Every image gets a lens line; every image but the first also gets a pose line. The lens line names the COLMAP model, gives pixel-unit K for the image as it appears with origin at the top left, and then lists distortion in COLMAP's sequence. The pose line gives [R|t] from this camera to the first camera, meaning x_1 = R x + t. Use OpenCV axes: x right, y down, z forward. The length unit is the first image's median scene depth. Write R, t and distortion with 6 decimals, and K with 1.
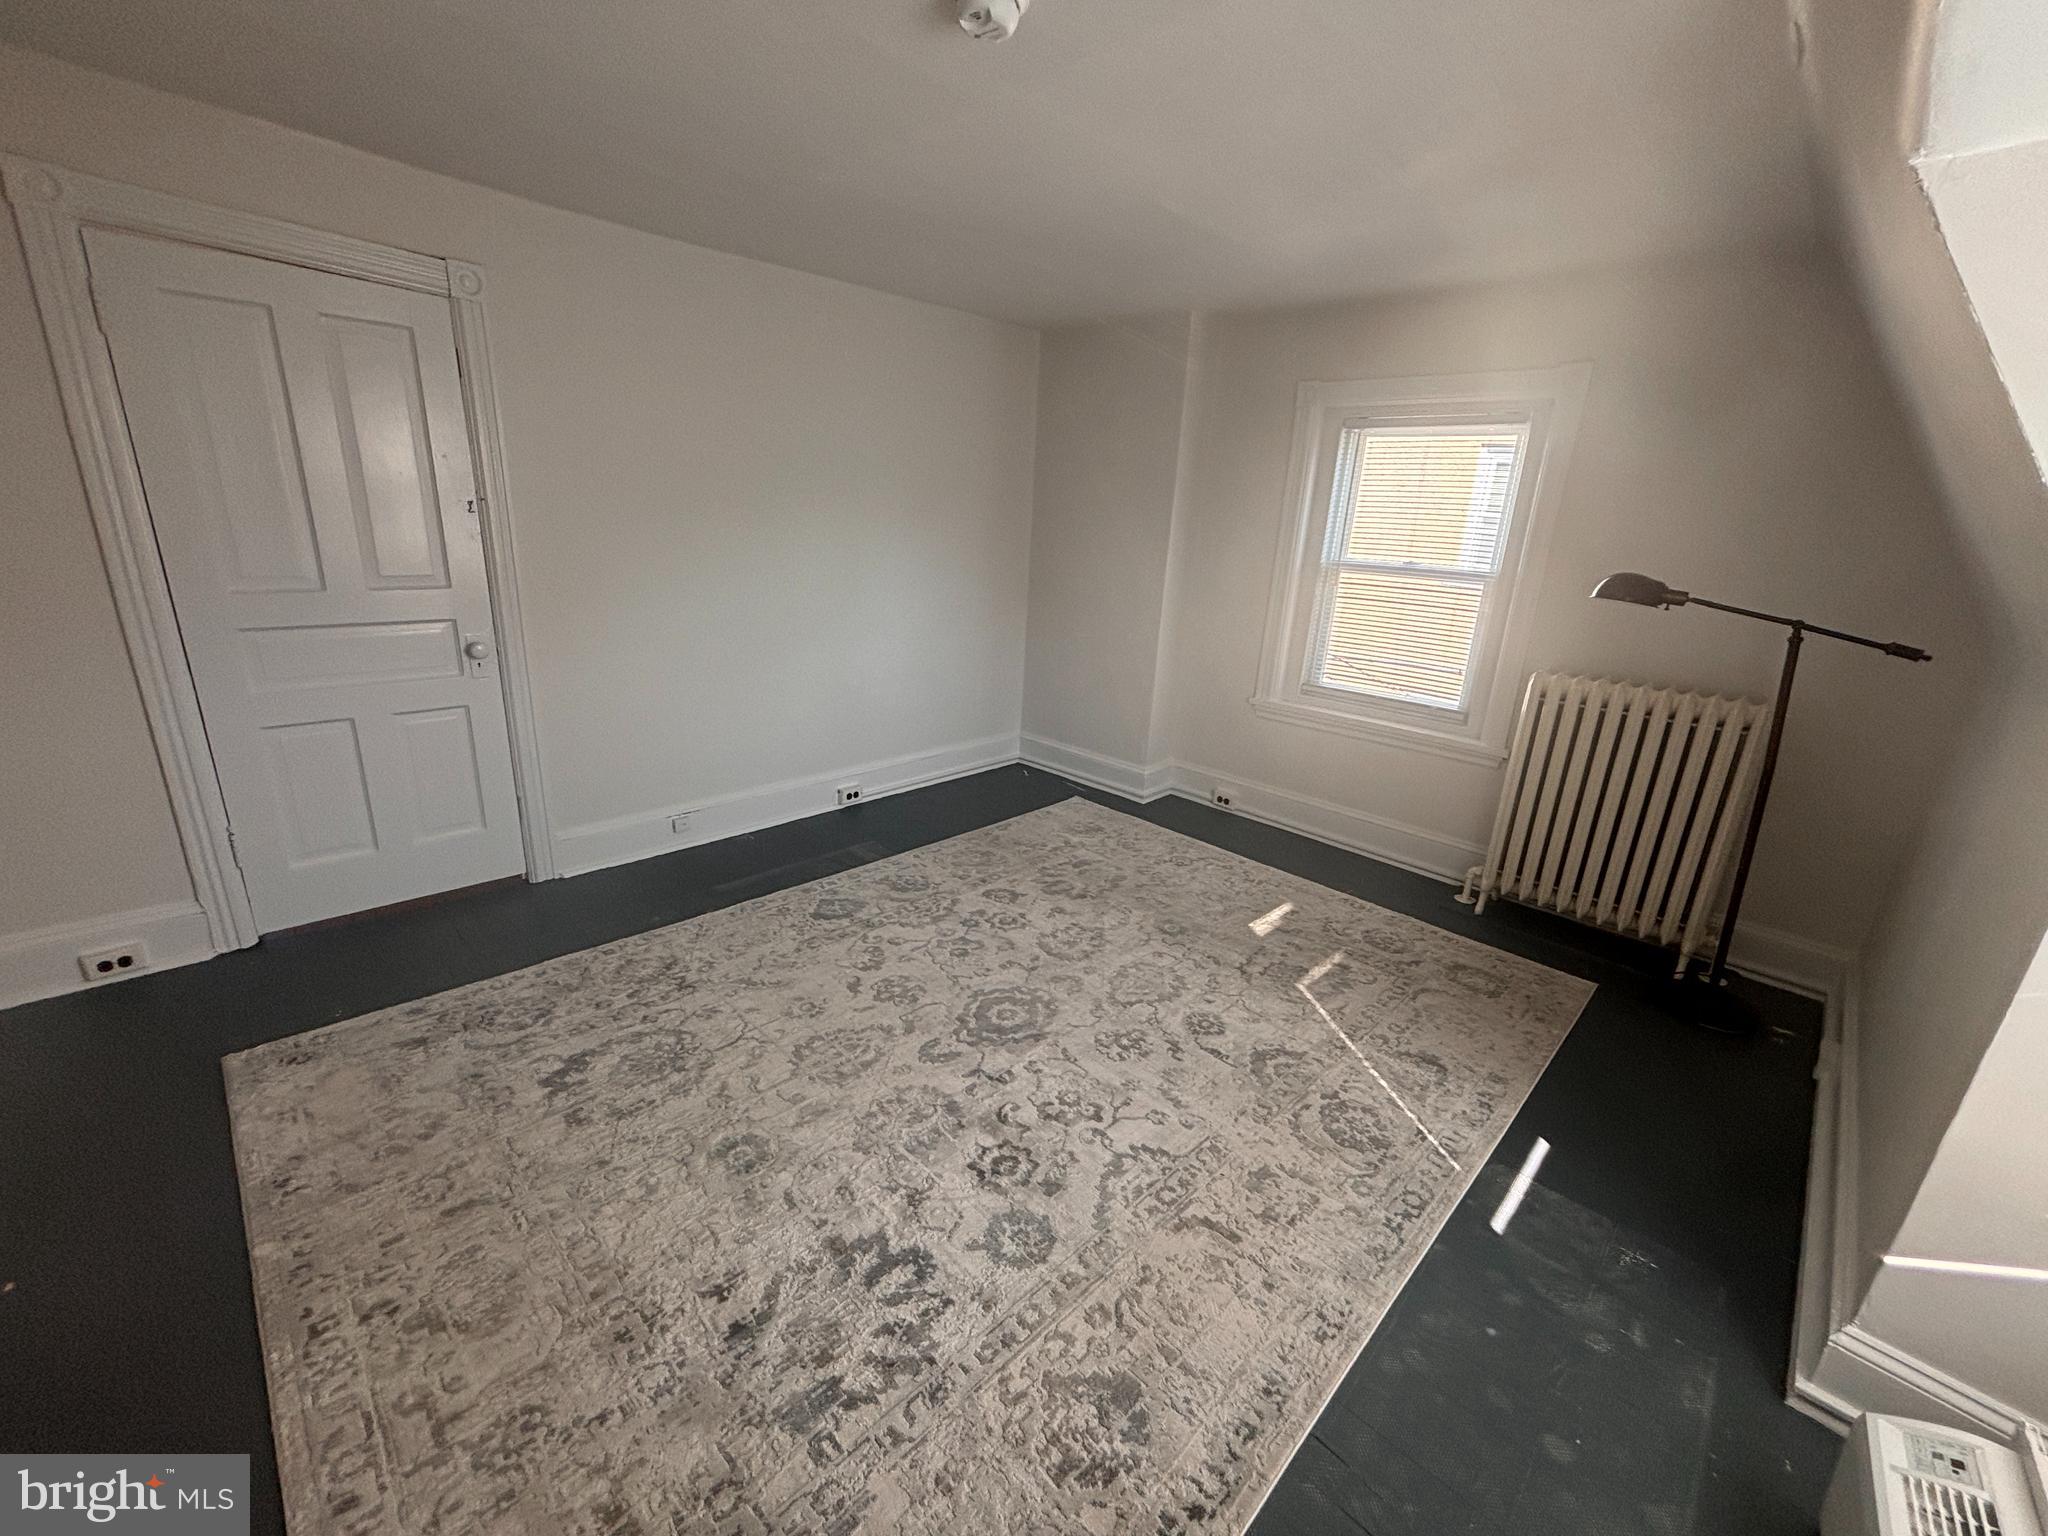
lens RADIAL K [[829.9, 0, 1022.4], [0, 829.9, 773.3], [0, 0, 1]] dist [0.003859, -0.000281]
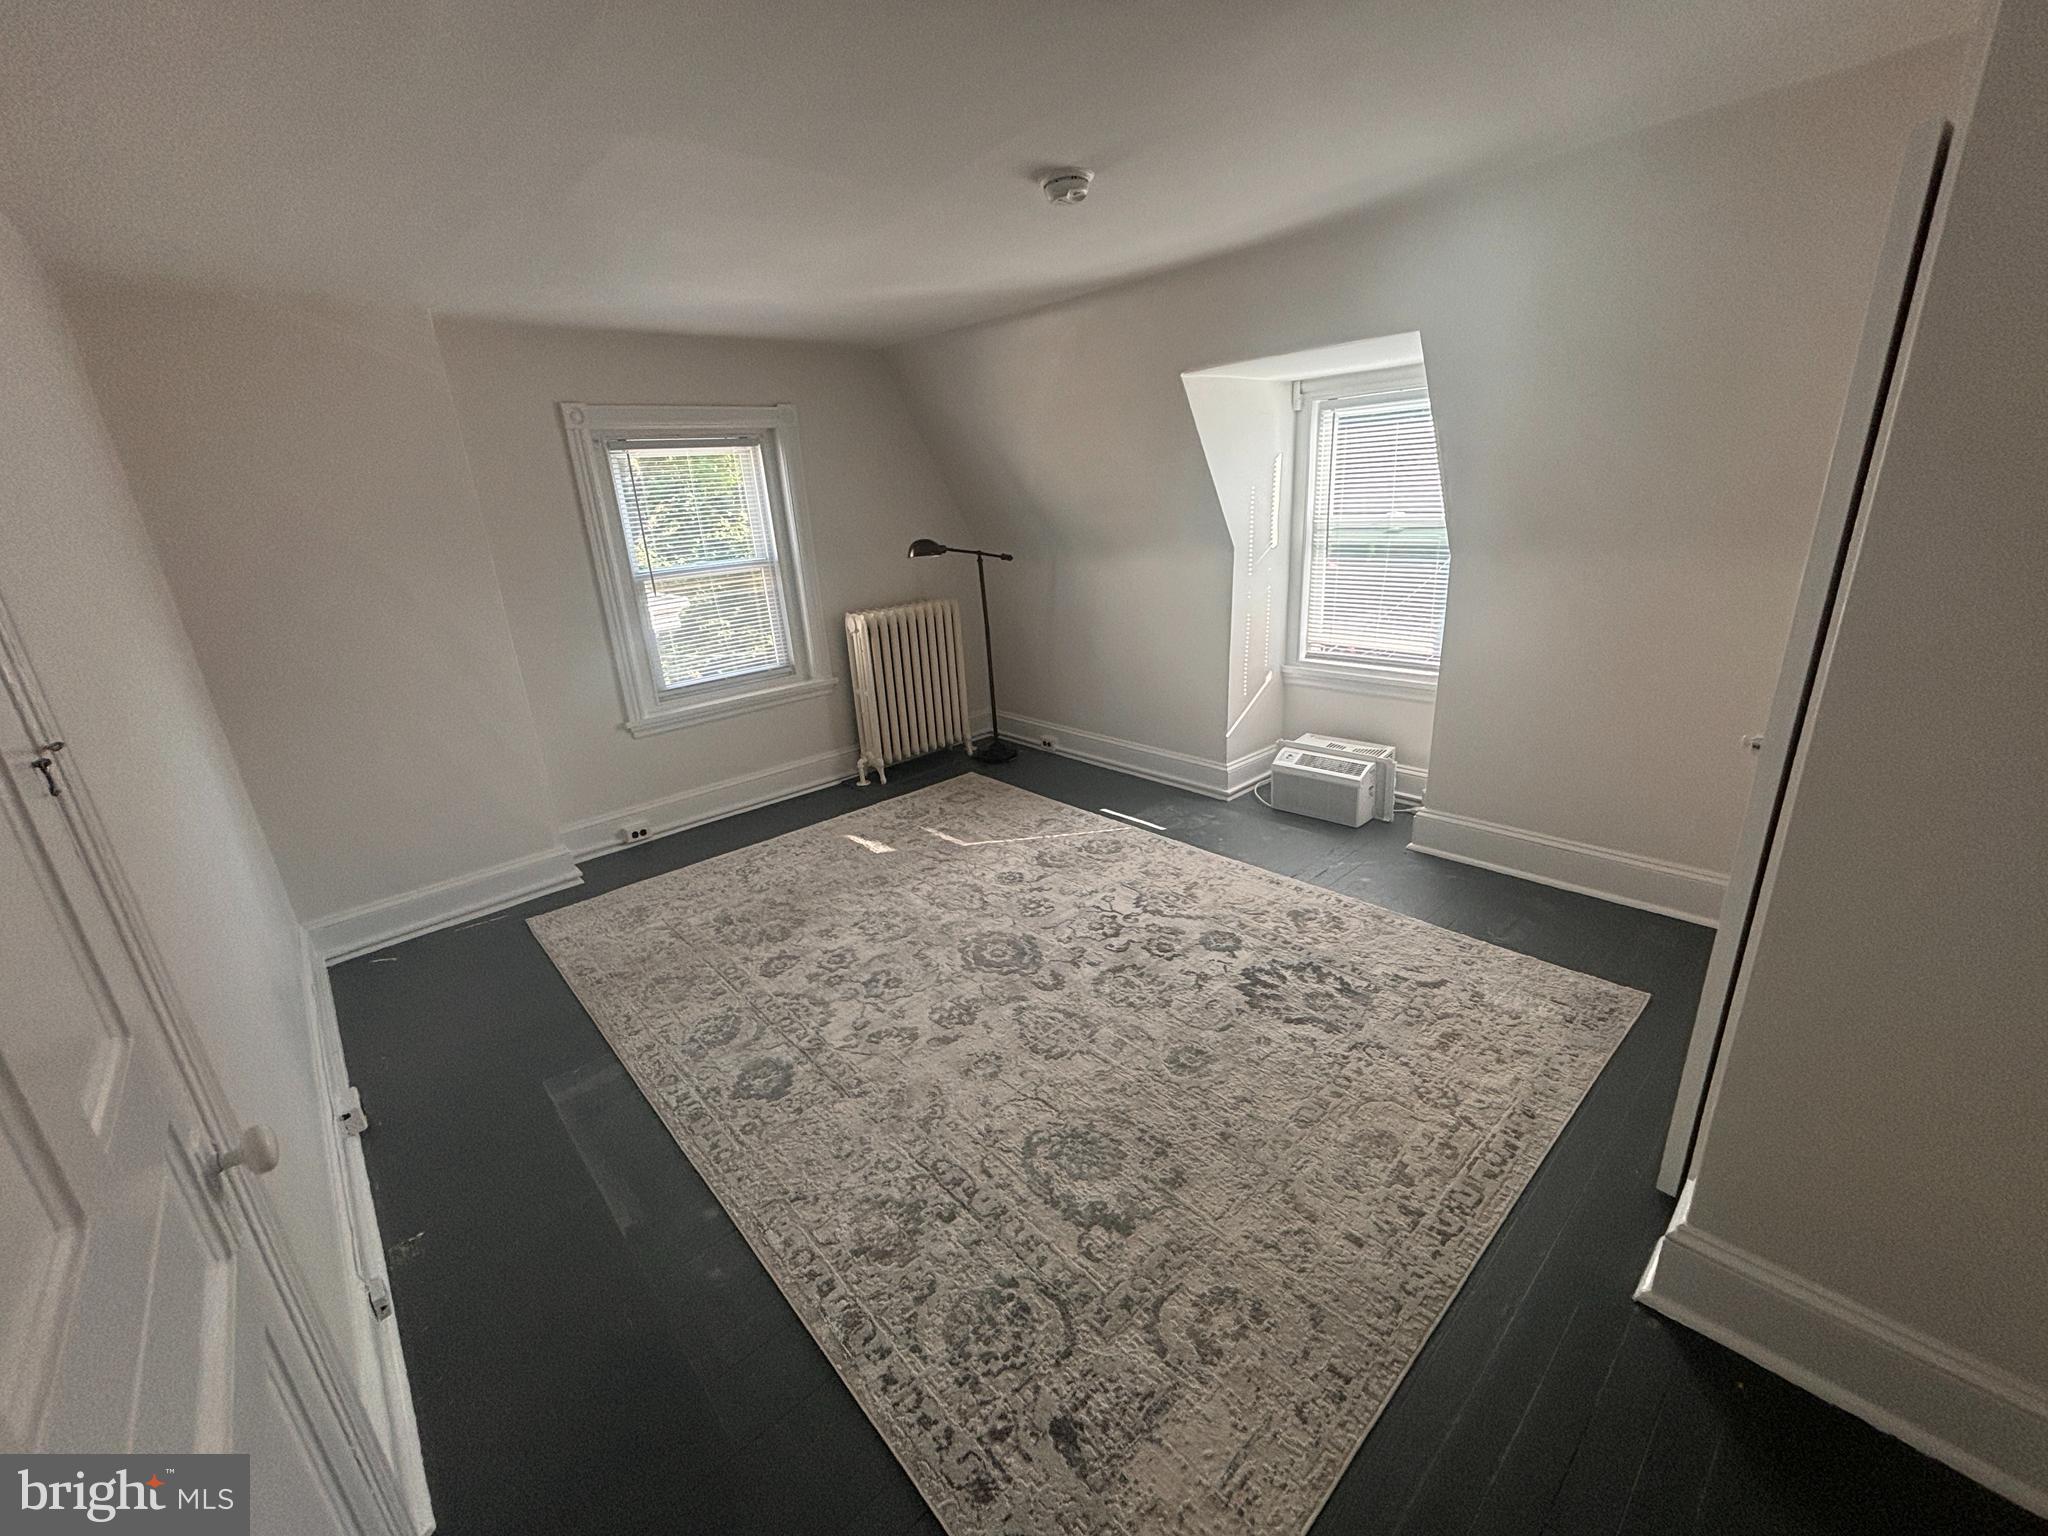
lens RADIAL K [[829.9, 0, 1020.9], [0, 829.9, 764.9], [0, 0, 1]] dist [0.003859, -0.000281]
pose [[0.046331, -0.370266, 0.927770, -0.991847], [0.364071, 0.871144, 0.329486, -0.318394], [-0.930218, 0.322509, 0.175164, 0.645930]]
